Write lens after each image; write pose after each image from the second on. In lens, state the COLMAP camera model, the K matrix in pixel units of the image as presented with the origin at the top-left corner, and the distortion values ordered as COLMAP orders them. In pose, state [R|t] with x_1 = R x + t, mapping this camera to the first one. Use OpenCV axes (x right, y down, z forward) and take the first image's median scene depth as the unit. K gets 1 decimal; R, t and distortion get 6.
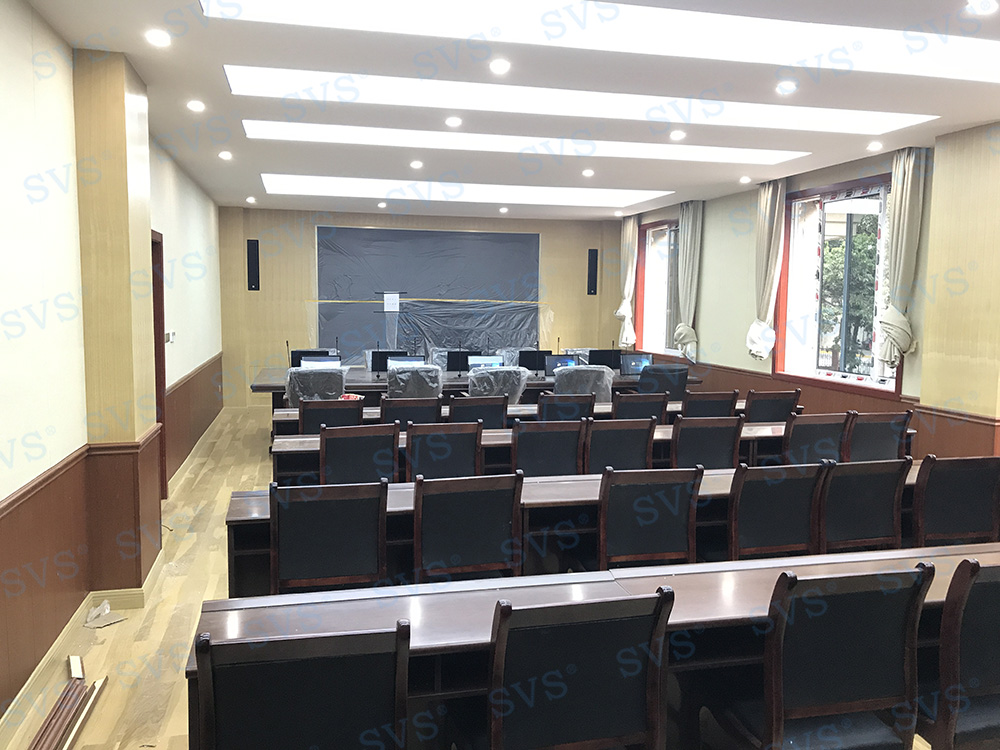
lens RADIAL K [[827.6, 0, 511.7], [0, 827.6, 387.4], [0, 0, 1]] dist [0.034647, -0.050395]
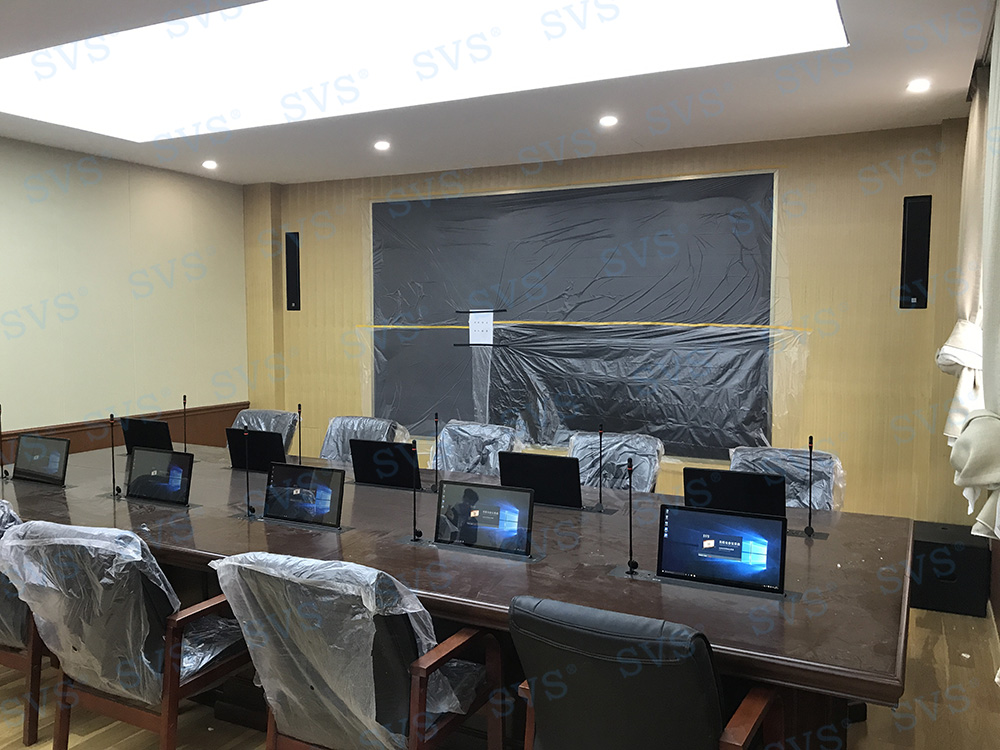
lens RADIAL K [[827.6, 0, 496.5], [0, 827.6, 378.9], [0, 0, 1]] dist [0.034647, -0.050395]
pose [[0.749182, 0.040414, -0.661130, 0.229438], [-0.062809, 0.997974, -0.010169, -0.063841], [0.659380, 0.049143, 0.750202, 0.594535]]
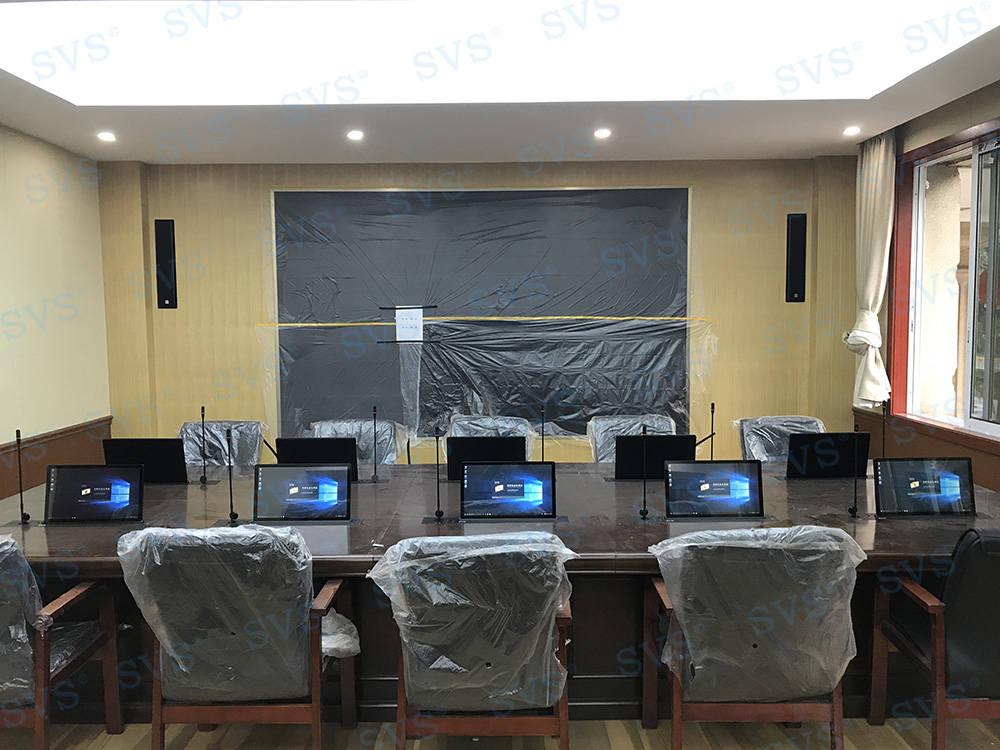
lens RADIAL K [[827.6, 0, 501.7], [0, 827.6, 376.4], [0, 0, 1]] dist [0.034647, -0.050395]
pose [[0.970513, -0.001487, -0.241044, 0.047163], [-0.005090, 0.999632, -0.026659, -0.053816], [0.240995, 0.027100, 0.970148, 0.482285]]
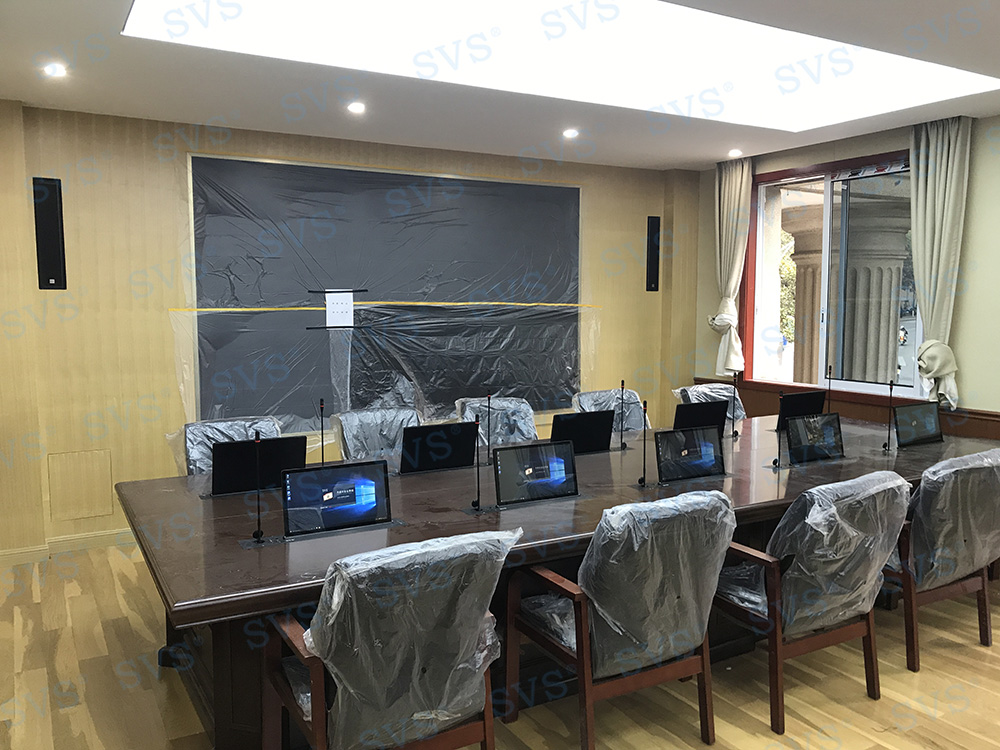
lens RADIAL K [[827.6, 0, 503.8], [0, 827.6, 374.6], [0, 0, 1]] dist [0.034647, -0.050395]
pose [[0.960282, -0.038606, 0.276349, -0.192126], [0.042076, 0.999092, -0.006636, -0.053719], [-0.275842, 0.018000, 0.961034, 0.469862]]
